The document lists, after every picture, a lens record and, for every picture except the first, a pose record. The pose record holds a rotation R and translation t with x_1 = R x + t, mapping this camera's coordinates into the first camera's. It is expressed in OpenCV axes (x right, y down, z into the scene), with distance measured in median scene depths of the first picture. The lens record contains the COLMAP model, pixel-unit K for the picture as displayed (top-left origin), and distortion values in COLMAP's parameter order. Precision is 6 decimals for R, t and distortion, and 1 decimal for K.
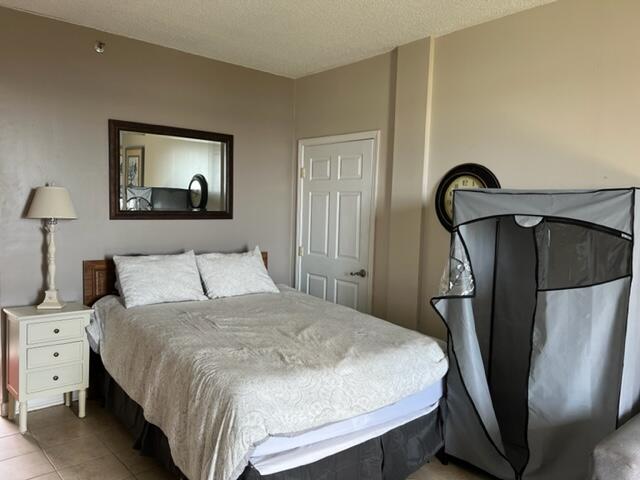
lens RADIAL K [[476.6, 0, 320.5], [0, 476.6, 236.0], [0, 0, 1]] dist [0.047702, -0.056321]
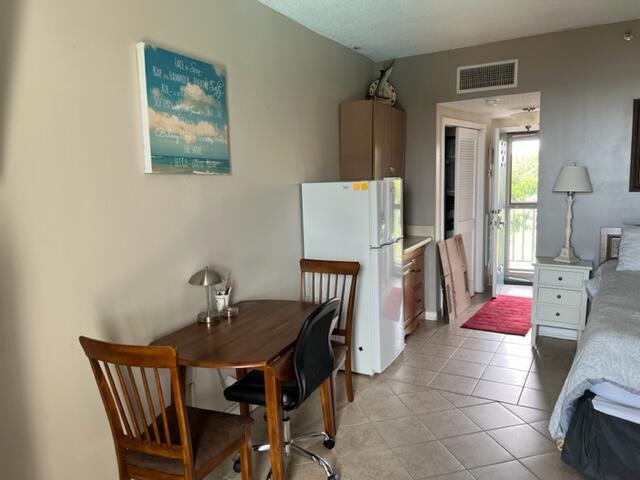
lens RADIAL K [[476.6, 0, 321.4], [0, 476.6, 244.8], [0, 0, 1]] dist [0.047702, -0.056321]
pose [[0.287812, 0.097307, -0.952730, 0.474101], [-0.023935, 0.995245, 0.094419, -0.000873], [0.957388, -0.004371, 0.288773, 0.006759]]
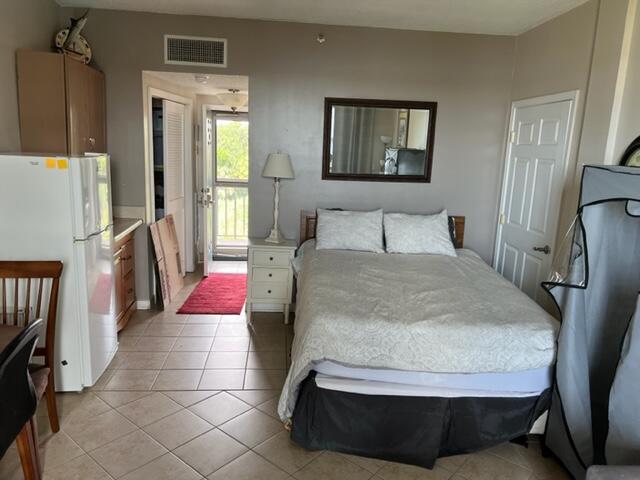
lens RADIAL K [[476.6, 0, 321.7], [0, 476.6, 239.1], [0, 0, 1]] dist [0.047702, -0.056321]
pose [[0.787154, 0.122966, -0.604374, 0.377936], [-0.062395, 0.990773, 0.120317, -0.032507], [0.613593, -0.056998, 0.787563, 0.005401]]
